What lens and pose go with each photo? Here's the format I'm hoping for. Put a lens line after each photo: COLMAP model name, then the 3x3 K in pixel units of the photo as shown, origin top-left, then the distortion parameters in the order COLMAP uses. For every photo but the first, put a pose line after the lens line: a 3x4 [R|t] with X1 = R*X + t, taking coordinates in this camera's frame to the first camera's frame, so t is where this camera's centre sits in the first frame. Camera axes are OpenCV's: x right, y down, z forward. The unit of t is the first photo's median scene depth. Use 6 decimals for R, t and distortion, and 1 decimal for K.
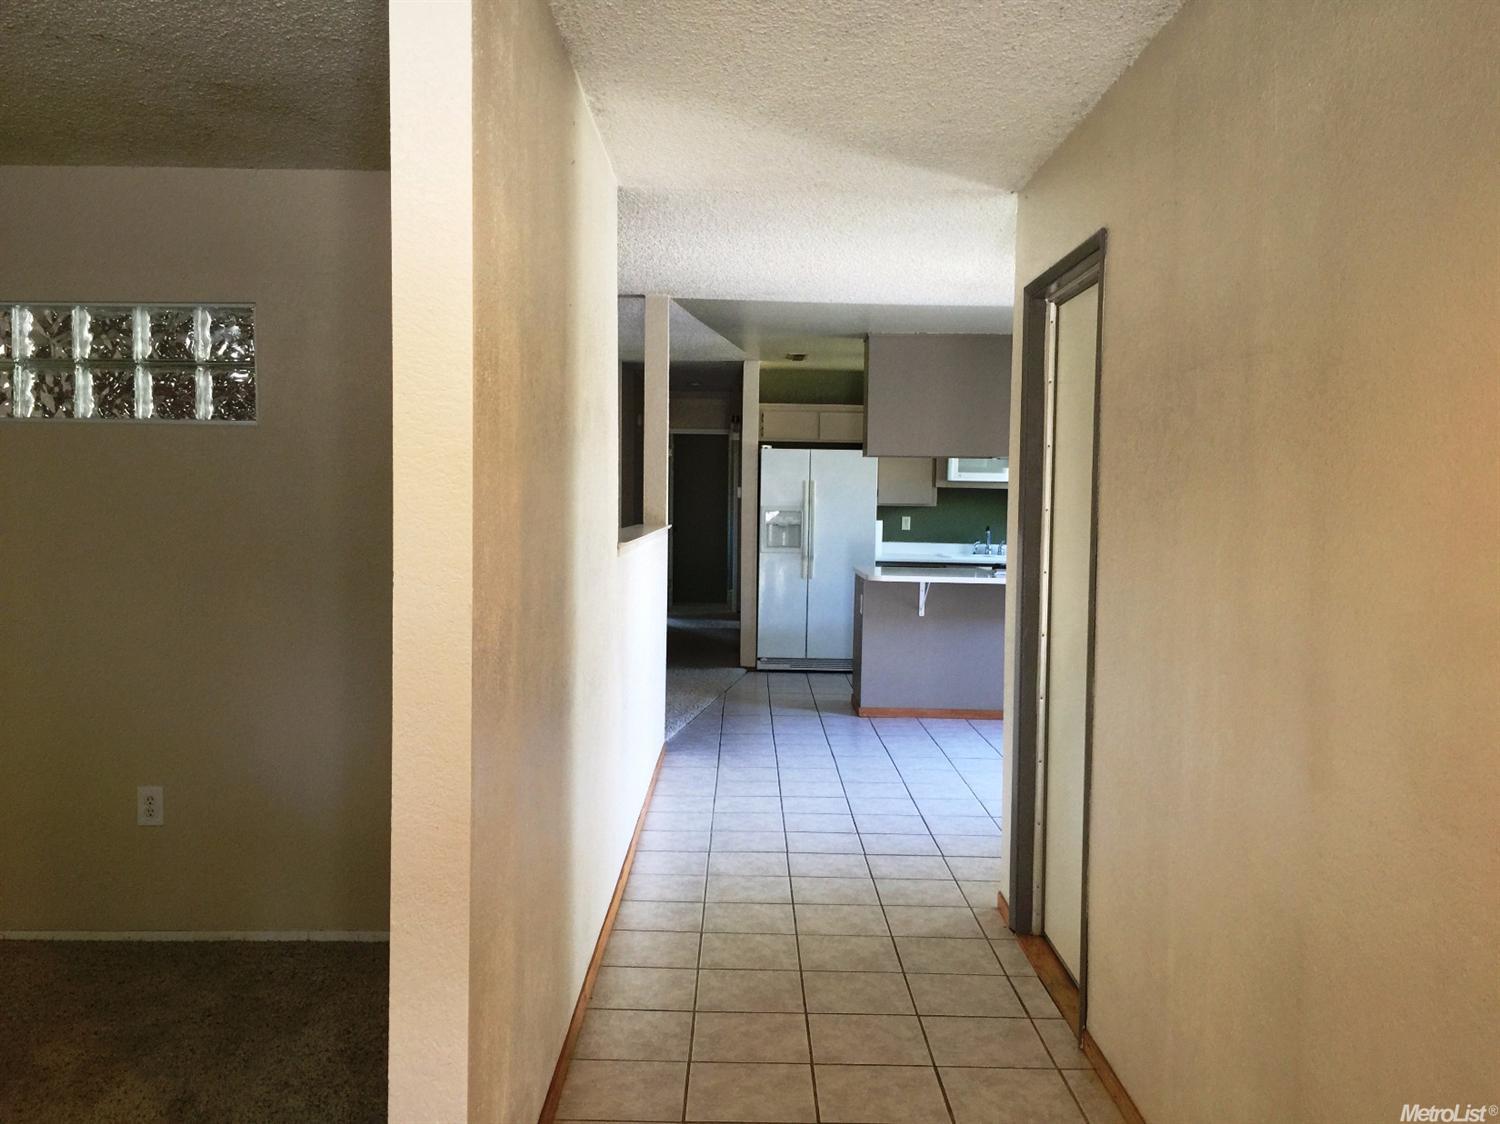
lens RADIAL K [[1285.6, 0, 750.0], [0, 1285.6, 562.0], [0, 0, 1]] dist [0.069237, -0.094077]
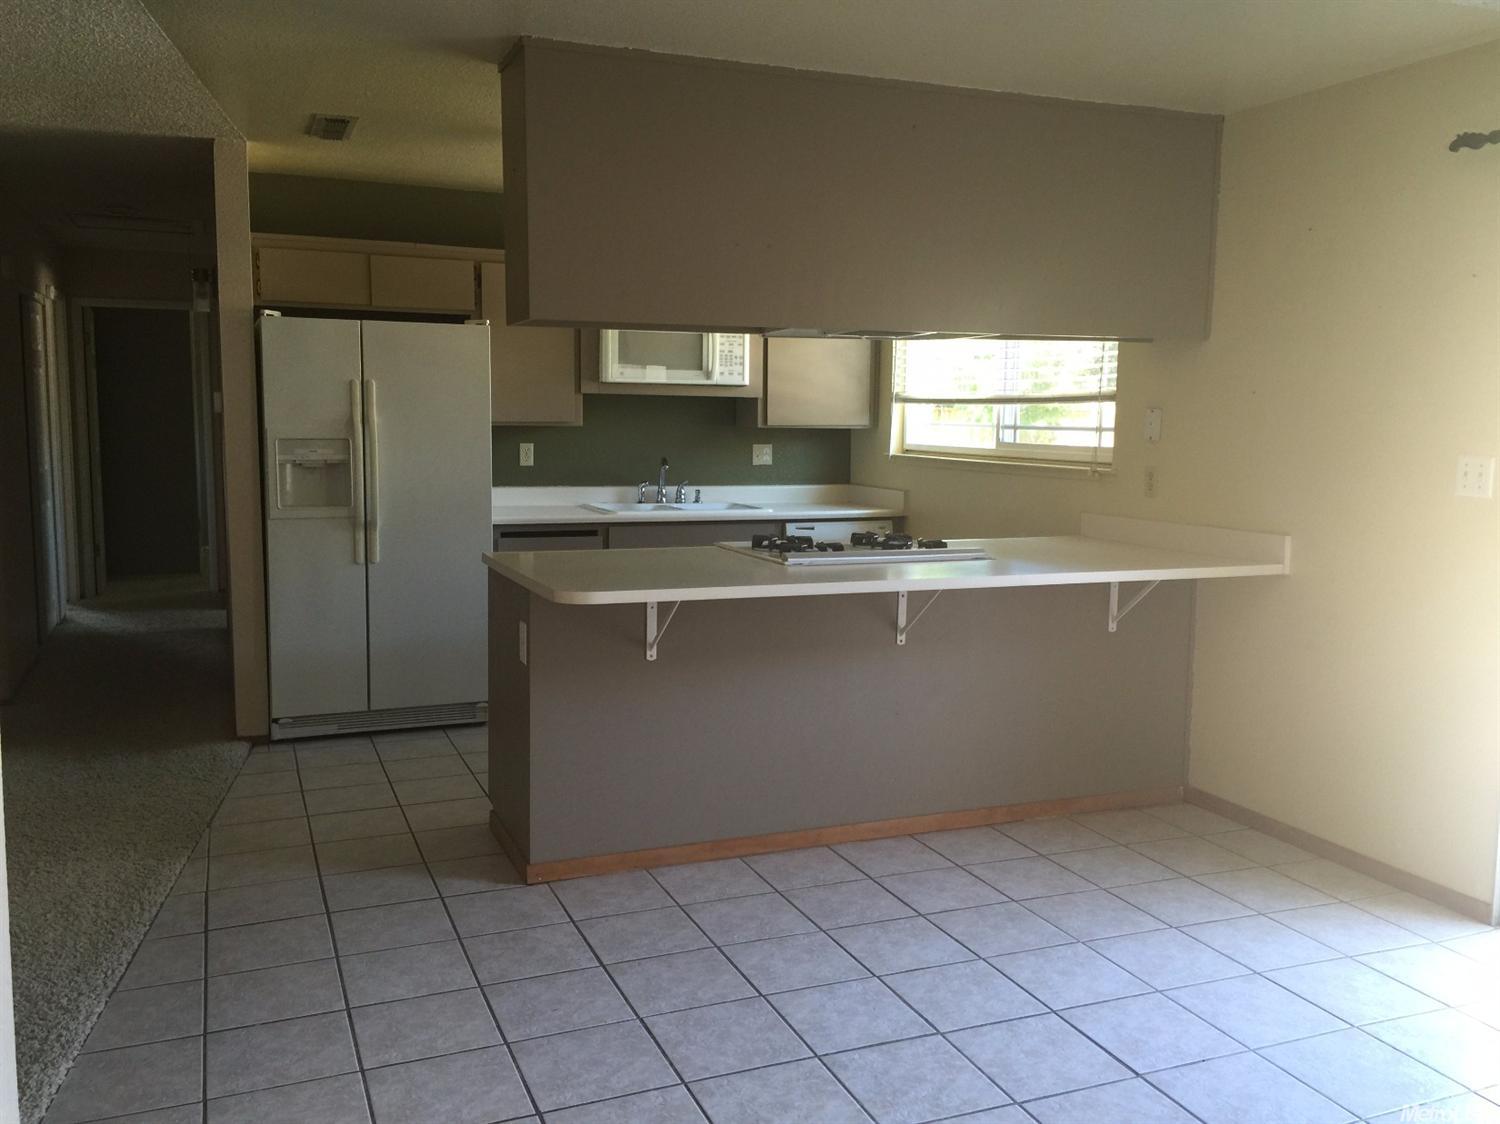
lens RADIAL K [[1271.6, 0, 779.1], [0, 1271.6, 541.1], [0, 0, 1]] dist [0.001734, 0.002344]
pose [[0.916065, -0.045477, 0.398443, -0.007558], [0.024275, 0.998016, 0.058099, -0.021557], [-0.400294, -0.043550, 0.915351, 0.416499]]
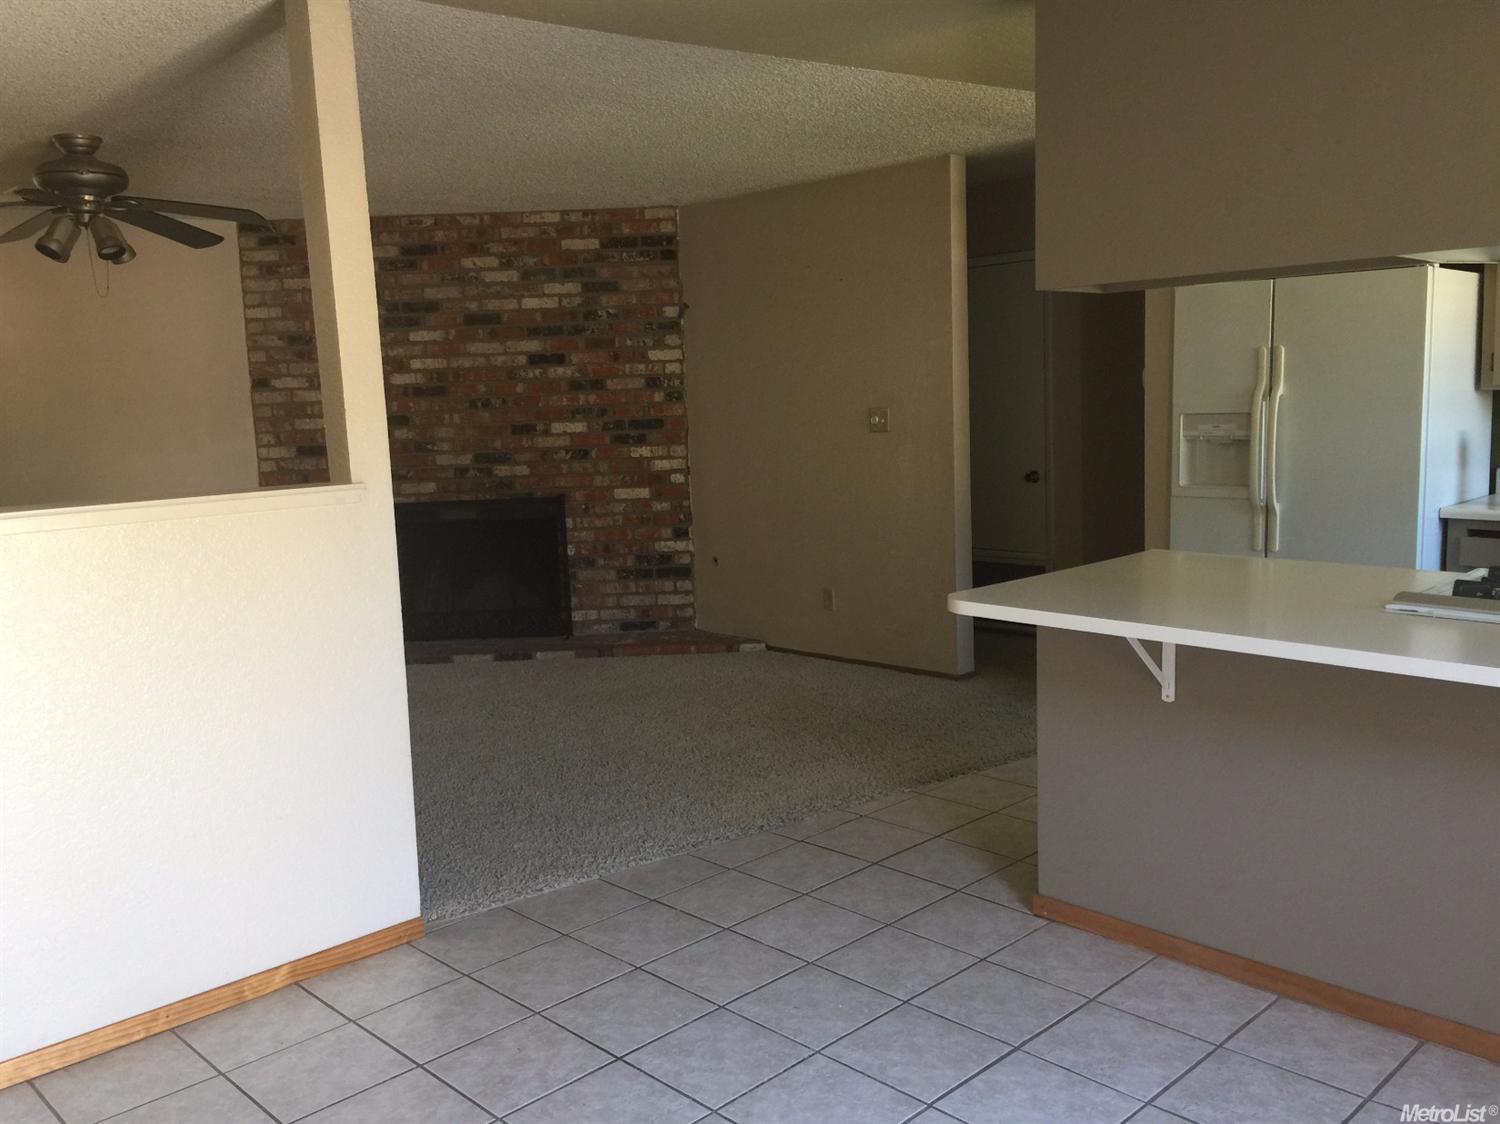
lens RADIAL K [[1285.6, 0, 750.0], [0, 1285.6, 562.0], [0, 0, 1]] dist [0.069237, -0.094077]
pose [[0.700075, 0.060908, -0.711466, 0.238914], [0.009729, 0.995449, 0.094793, -0.029227], [0.714003, -0.073284, 0.696297, 0.485754]]
